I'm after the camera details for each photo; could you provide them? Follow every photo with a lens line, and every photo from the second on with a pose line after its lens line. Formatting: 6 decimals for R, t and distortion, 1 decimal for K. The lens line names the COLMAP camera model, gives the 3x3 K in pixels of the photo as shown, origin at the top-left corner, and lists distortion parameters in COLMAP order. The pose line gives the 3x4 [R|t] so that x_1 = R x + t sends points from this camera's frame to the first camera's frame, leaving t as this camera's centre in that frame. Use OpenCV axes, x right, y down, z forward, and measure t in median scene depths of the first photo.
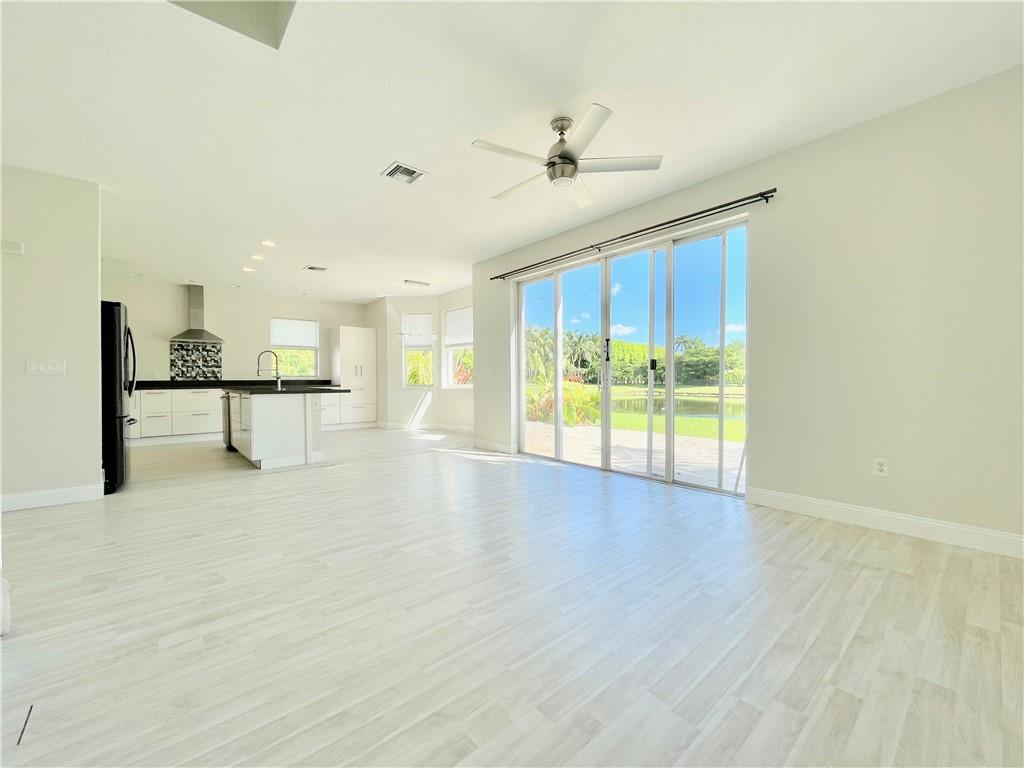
lens RADIAL K [[418.8, 0, 514.1], [0, 418.8, 383.6], [0, 0, 1]] dist [-0.000692, 0.000197]
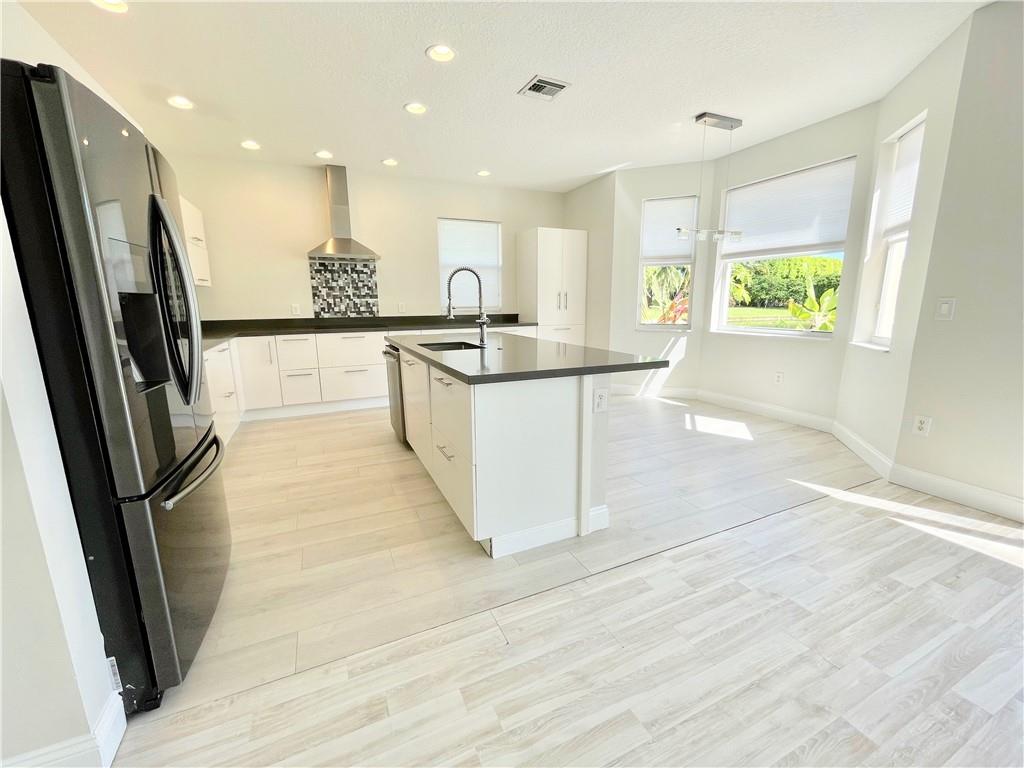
lens RADIAL K [[418.8, 0, 514.1], [0, 418.8, 383.6], [0, 0, 1]] dist [-0.000692, 0.000197]
pose [[0.961442, 0.052309, -0.269987, -0.305646], [-0.001284, 0.982587, 0.185799, -0.028411], [0.275005, -0.178288, 0.944768, 0.408558]]
